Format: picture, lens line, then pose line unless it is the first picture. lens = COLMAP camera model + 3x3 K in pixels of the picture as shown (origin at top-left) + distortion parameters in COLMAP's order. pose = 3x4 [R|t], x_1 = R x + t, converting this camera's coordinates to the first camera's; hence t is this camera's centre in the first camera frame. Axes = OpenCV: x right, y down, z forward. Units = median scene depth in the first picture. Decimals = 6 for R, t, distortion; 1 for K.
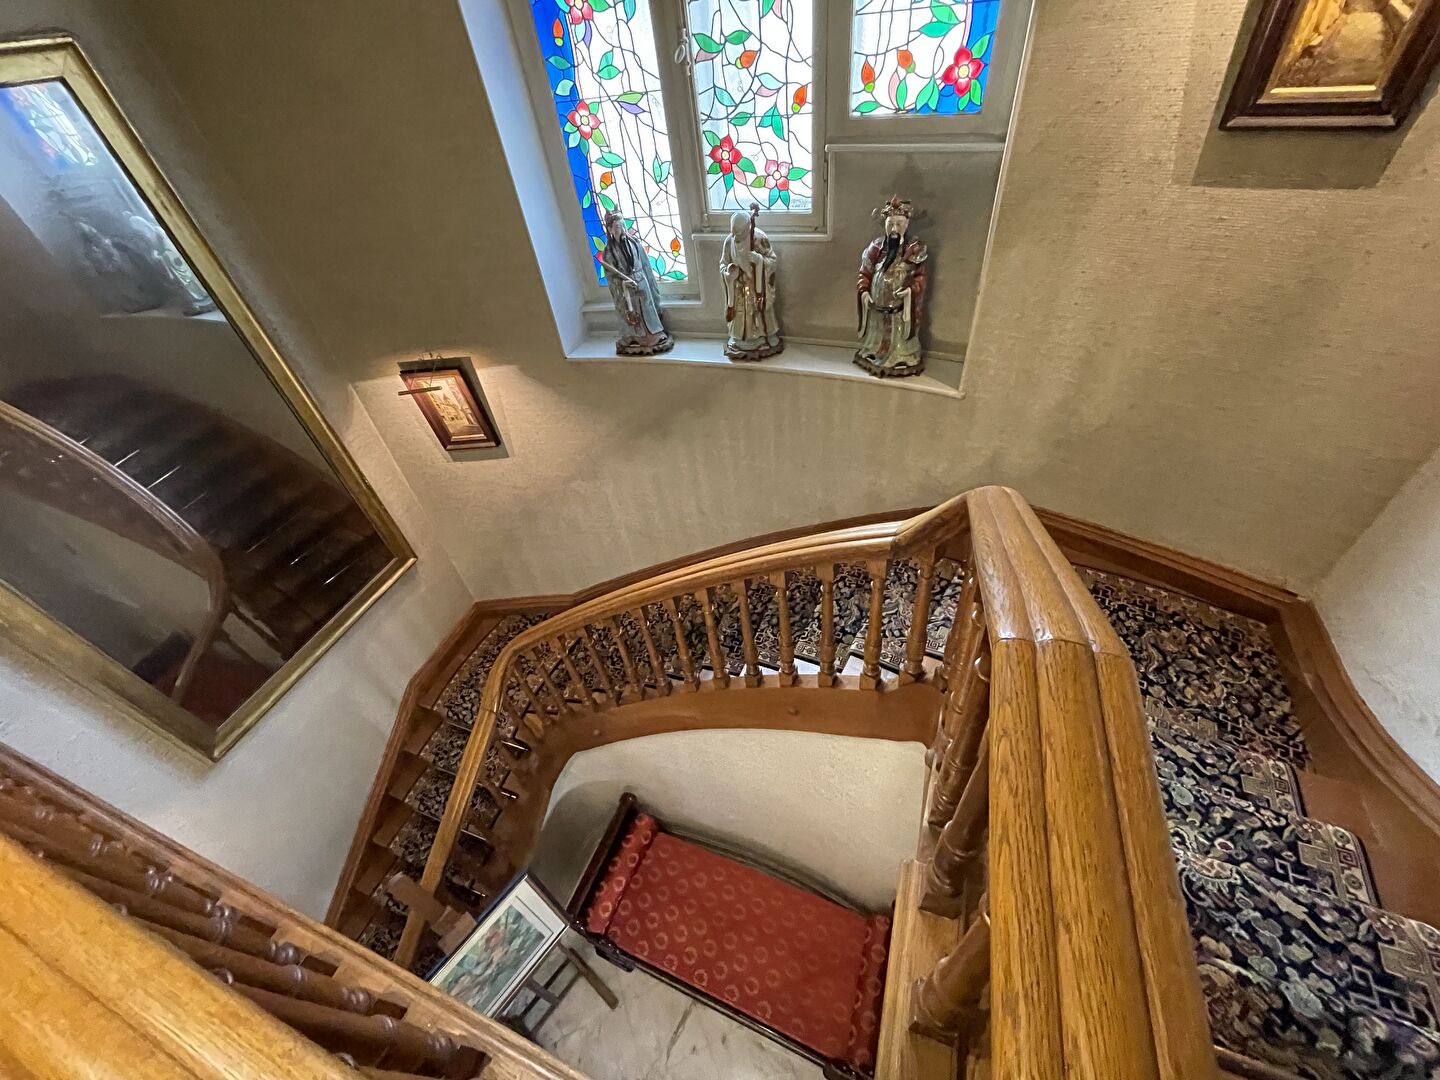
lens RADIAL K [[578.3, 0, 720.7], [0, 578.3, 531.6], [0, 0, 1]] dist [0.002697, -0.000443]
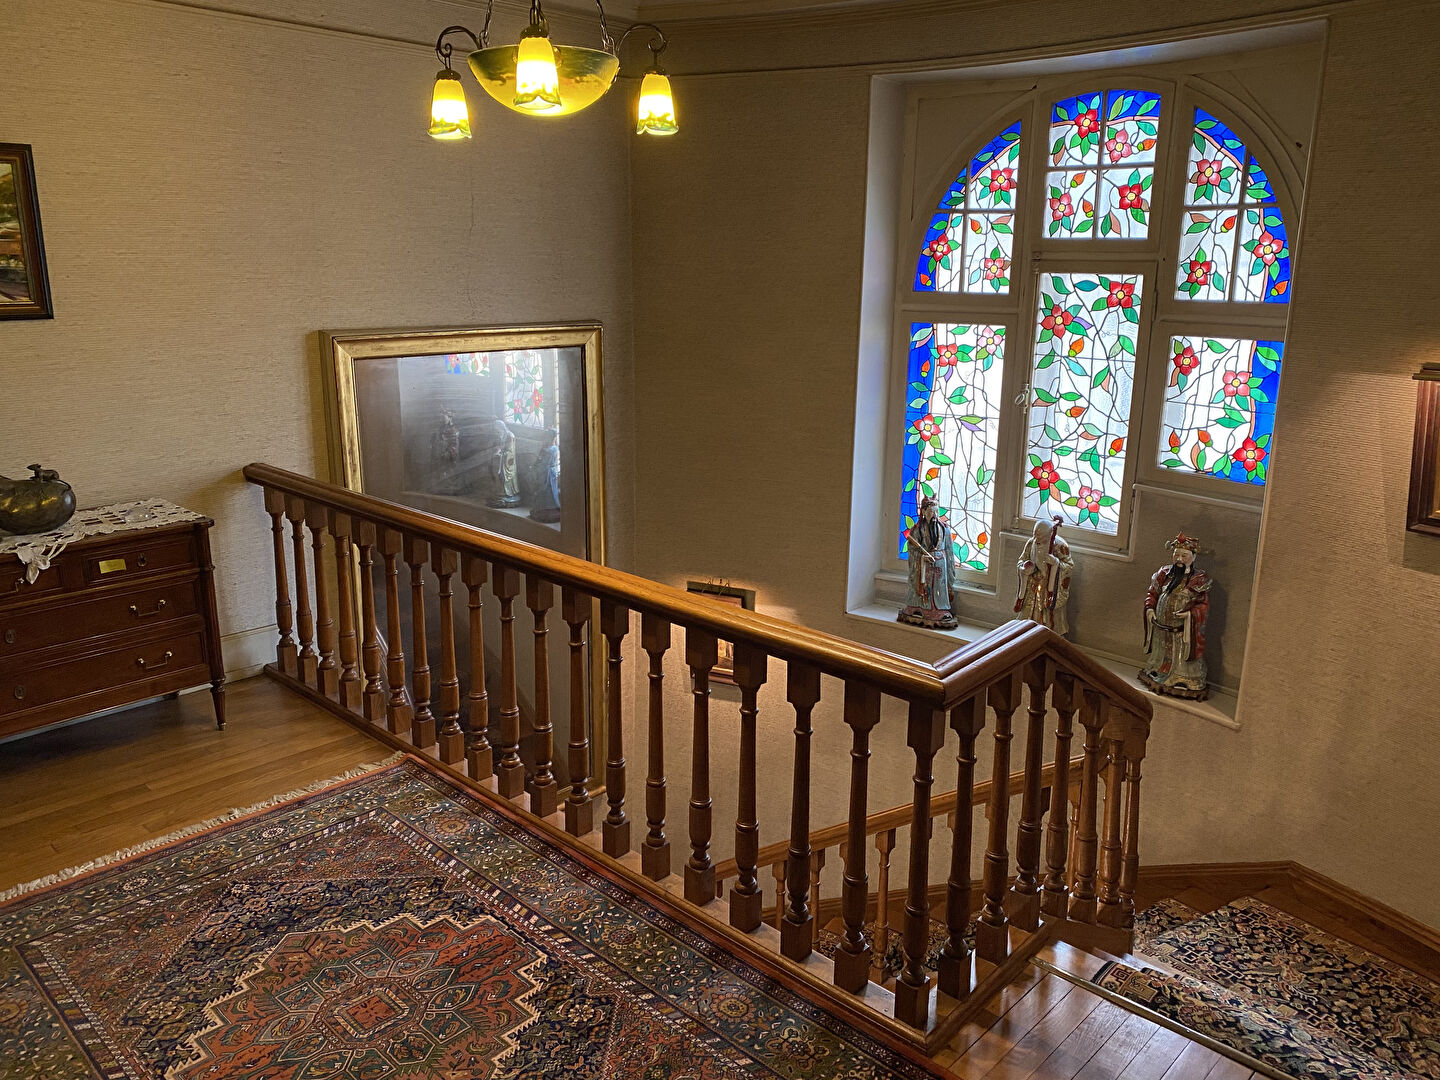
lens RADIAL K [[1078.9, 0, 720.1], [0, 1078.9, 537.3], [0, 0, 1]] dist [0.027666, -0.016898]
pose [[0.917098, 0.207198, -0.340588, 0.171430], [-0.341648, 0.848748, -0.403613, 0.506771], [0.205445, 0.486514, 0.849174, -0.840710]]
